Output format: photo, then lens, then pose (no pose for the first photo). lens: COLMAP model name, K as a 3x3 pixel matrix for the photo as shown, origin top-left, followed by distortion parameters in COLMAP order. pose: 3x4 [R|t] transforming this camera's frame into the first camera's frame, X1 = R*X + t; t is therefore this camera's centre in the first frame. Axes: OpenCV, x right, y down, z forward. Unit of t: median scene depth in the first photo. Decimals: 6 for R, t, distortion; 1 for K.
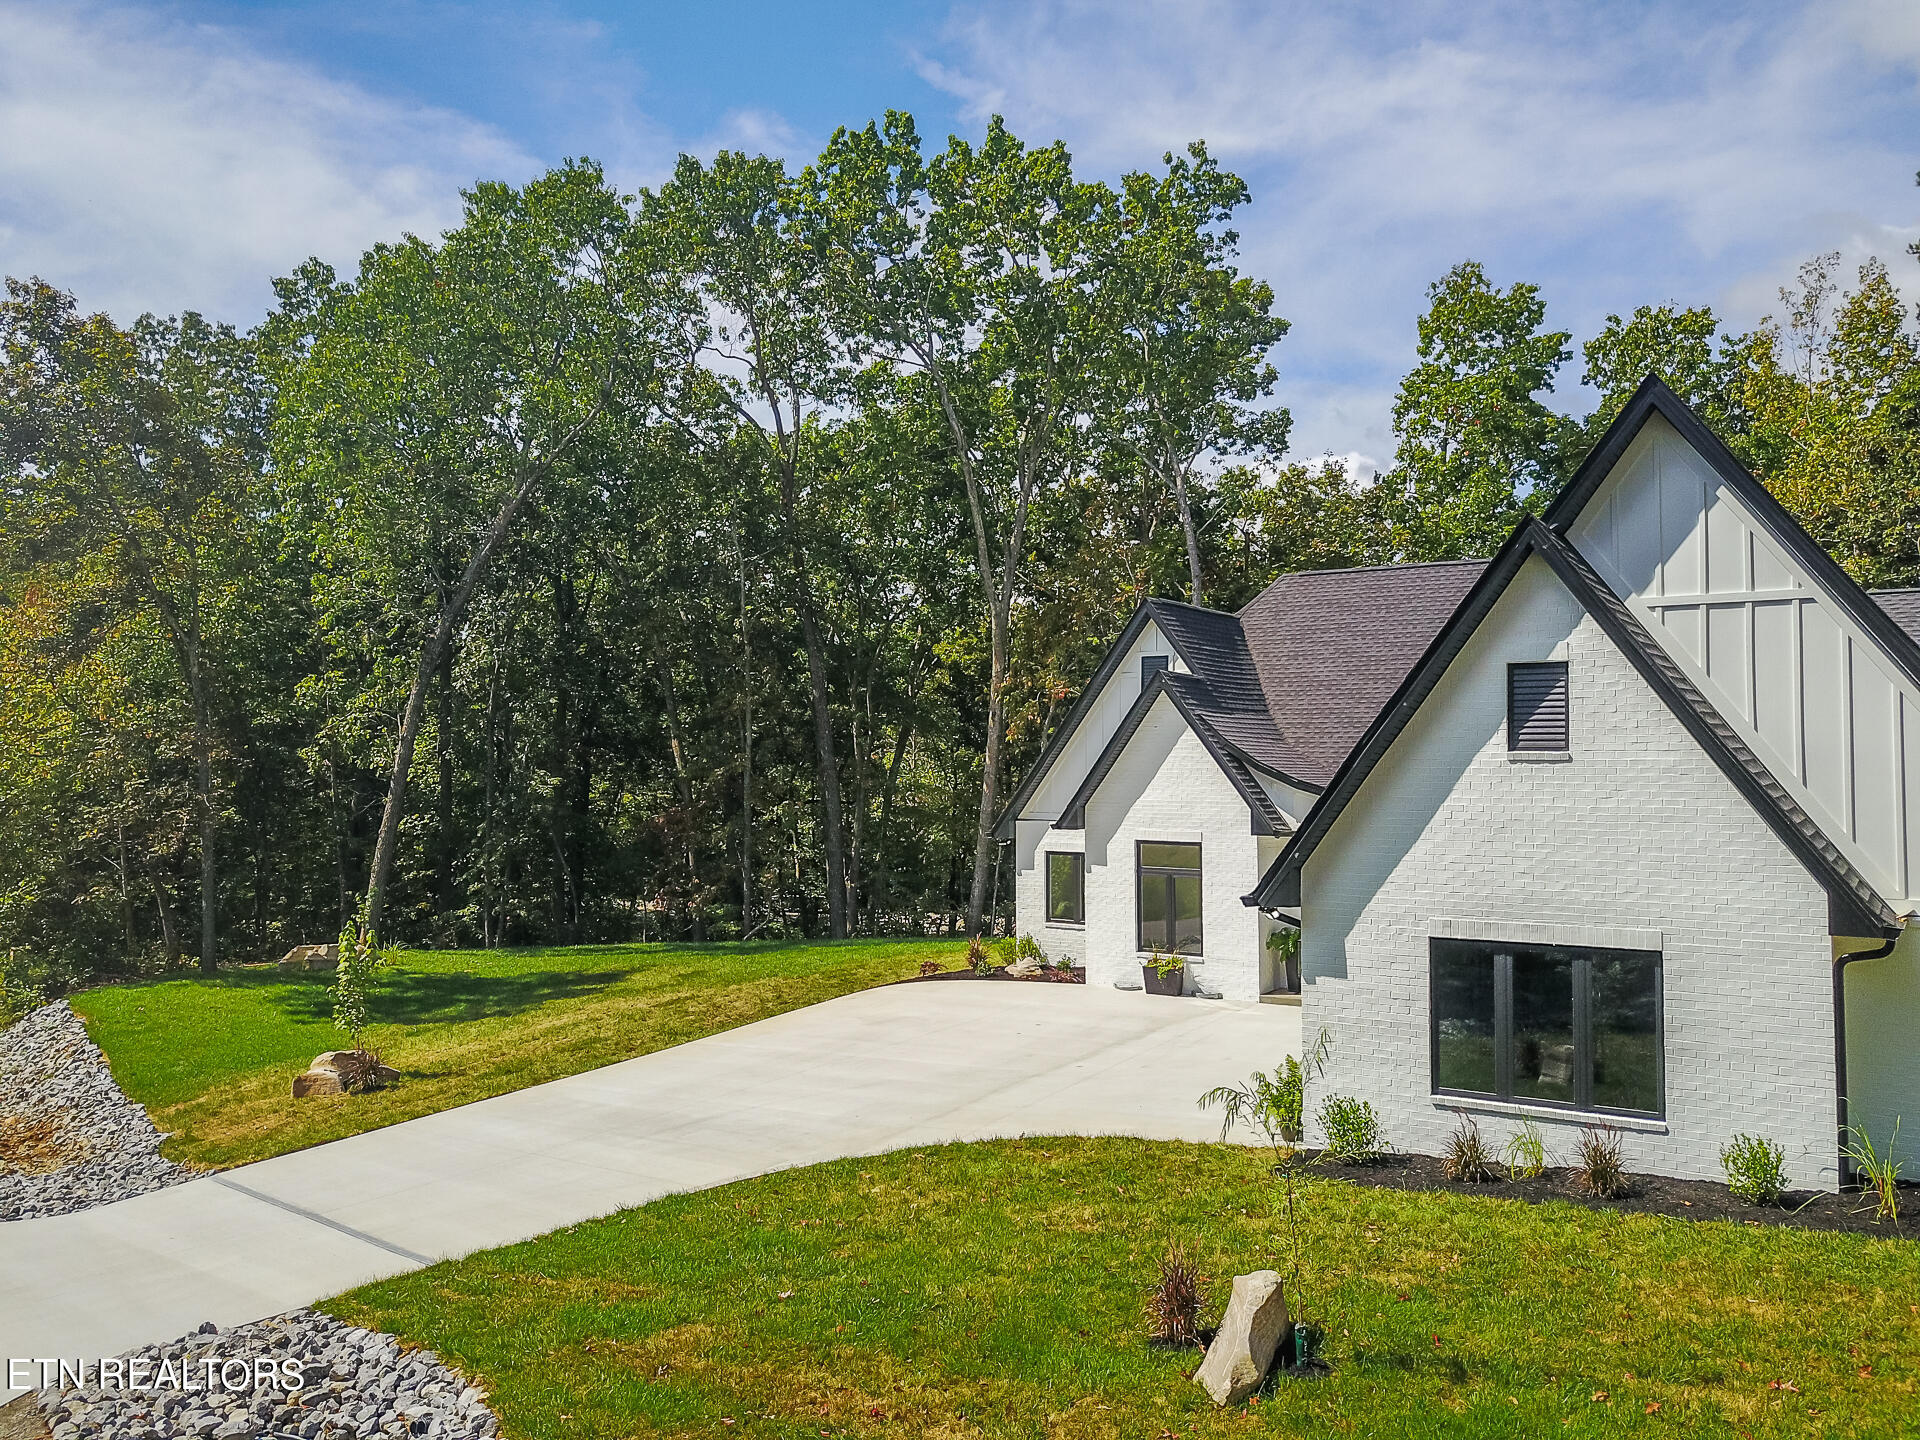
lens RADIAL K [[1478.0, 0, 958.8], [0, 1478.0, 714.3], [0, 0, 1]] dist [0.000109, 0.004388]
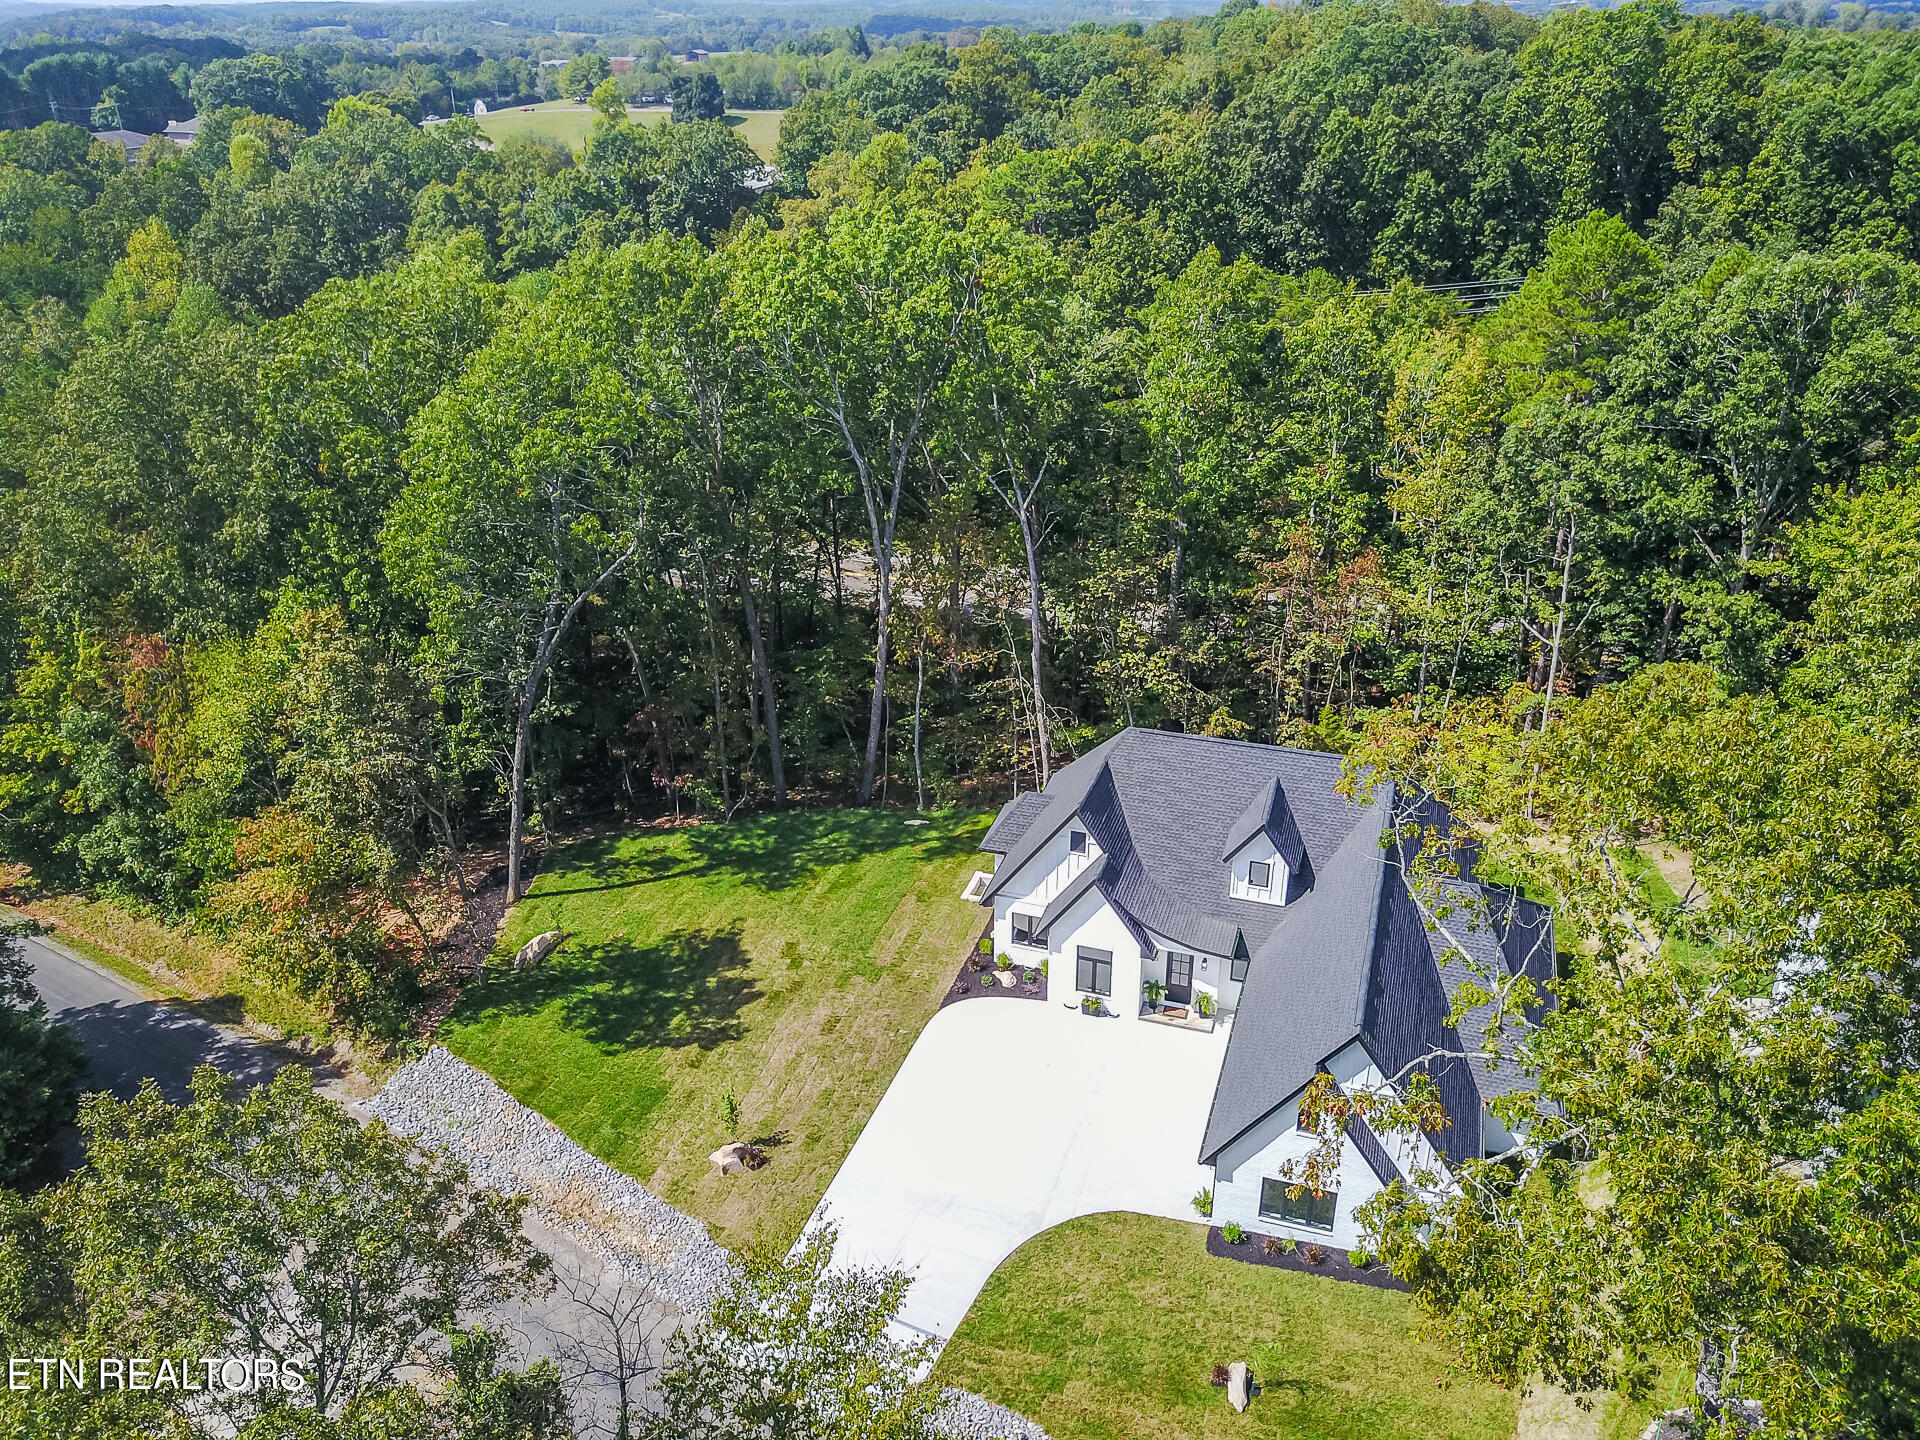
lens RADIAL K [[1478.0, 0, 958.1], [0, 1478.0, 718.8], [0, 0, 1]] dist [0.000109, 0.004388]
pose [[0.965290, -0.117514, 0.233251, -0.470602], [-0.005430, 0.883839, 0.467759, -1.133007], [-0.261124, -0.452790, 0.852523, -0.513857]]
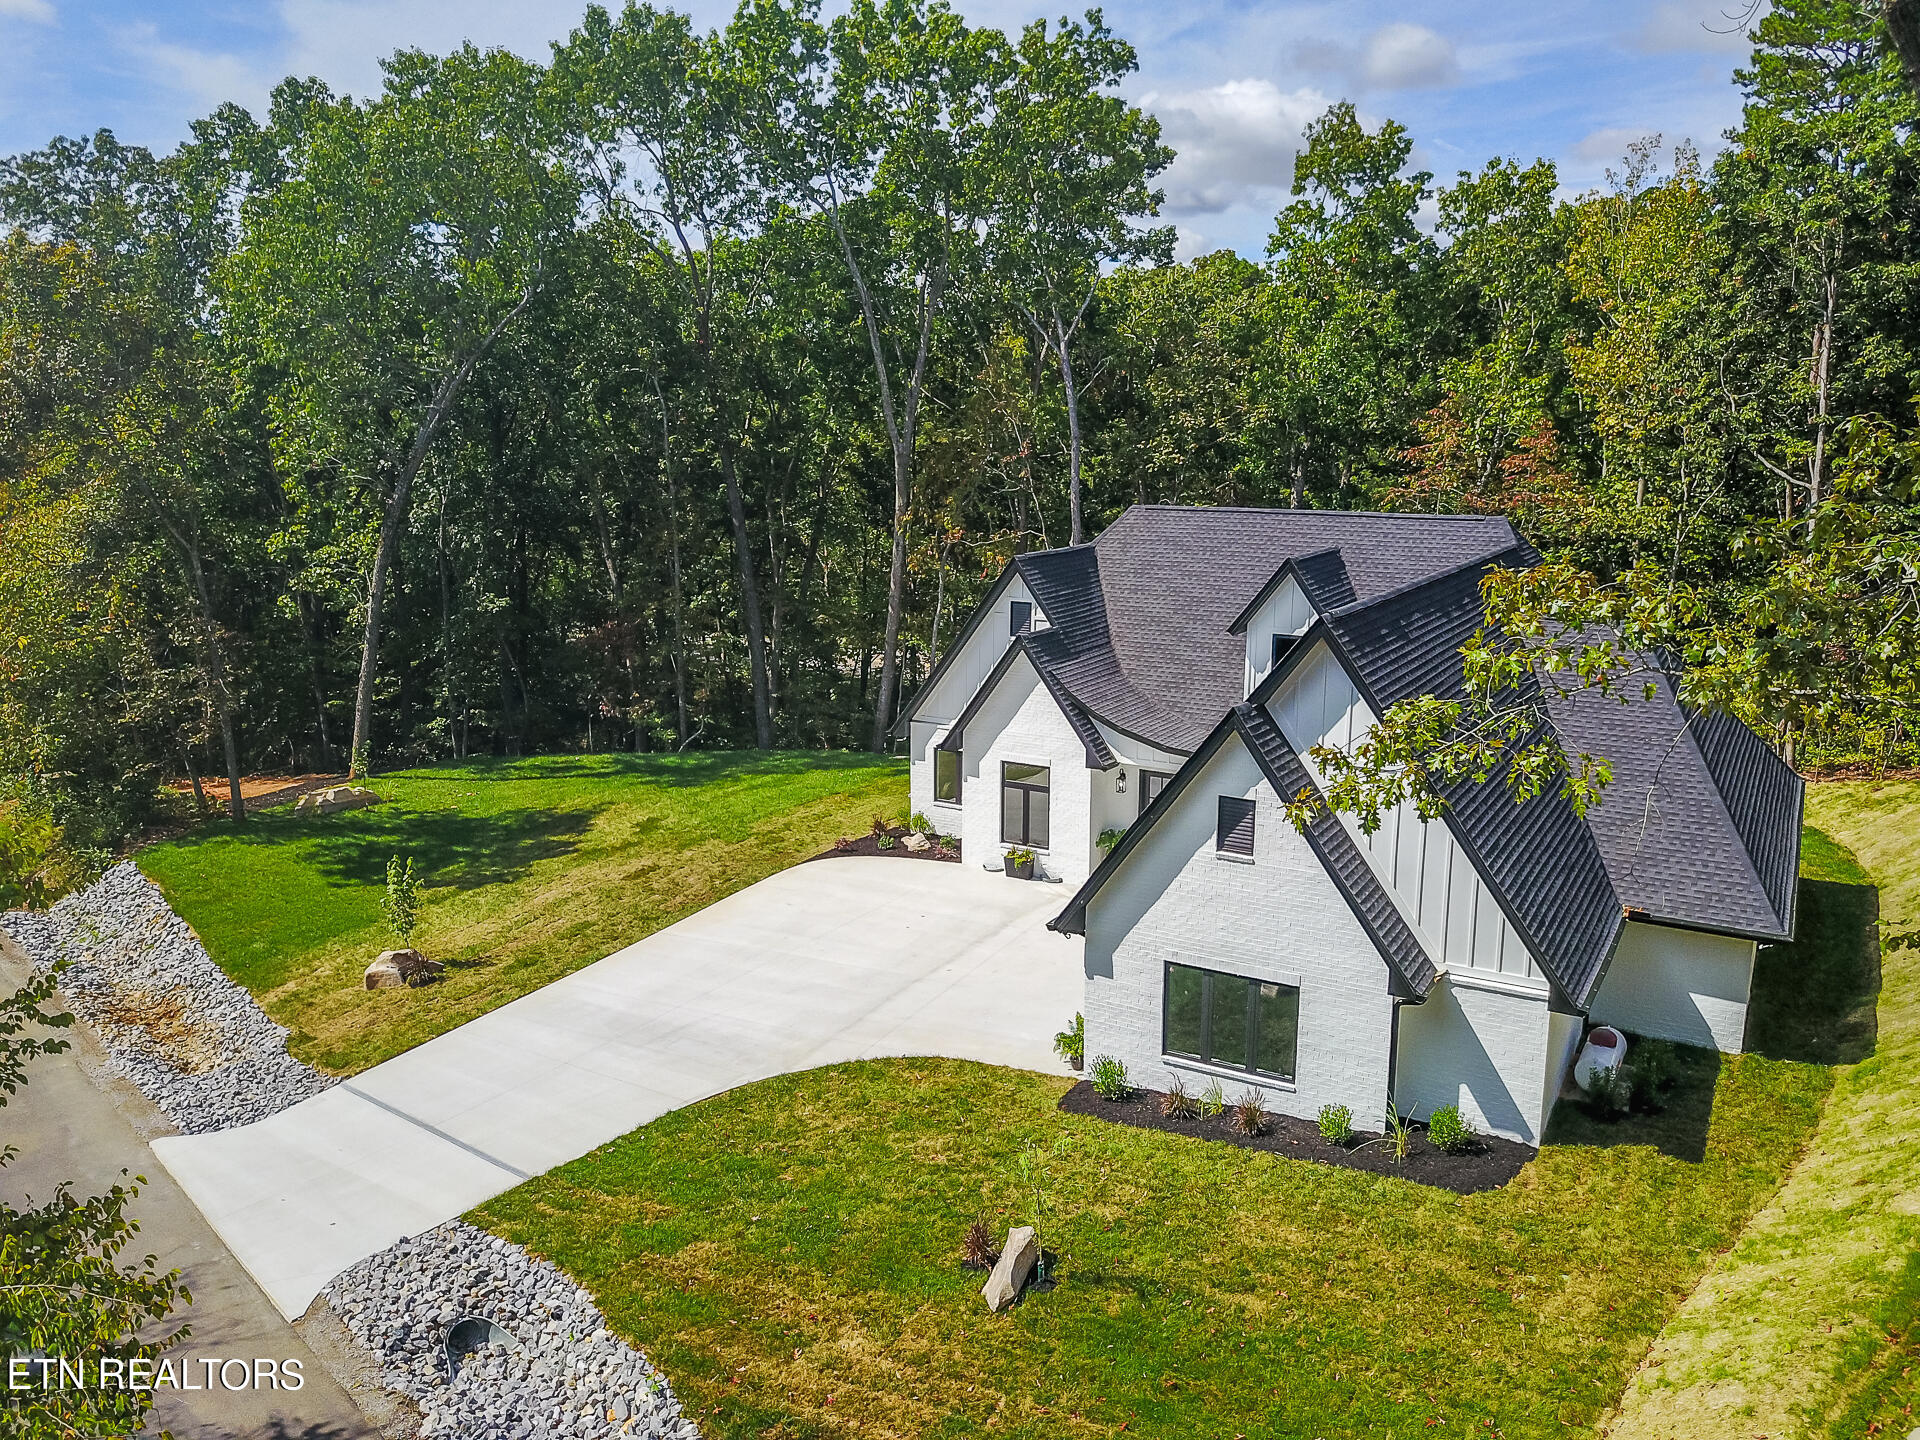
lens RADIAL K [[1478.0, 0, 961.2], [0, 1478.0, 720.0], [0, 0, 1]] dist [0.000109, 0.004388]
pose [[0.998234, -0.009058, 0.058709, 0.010751], [-0.005148, 0.971398, 0.237400, -0.260739], [-0.059180, -0.237283, 0.969636, -0.240040]]
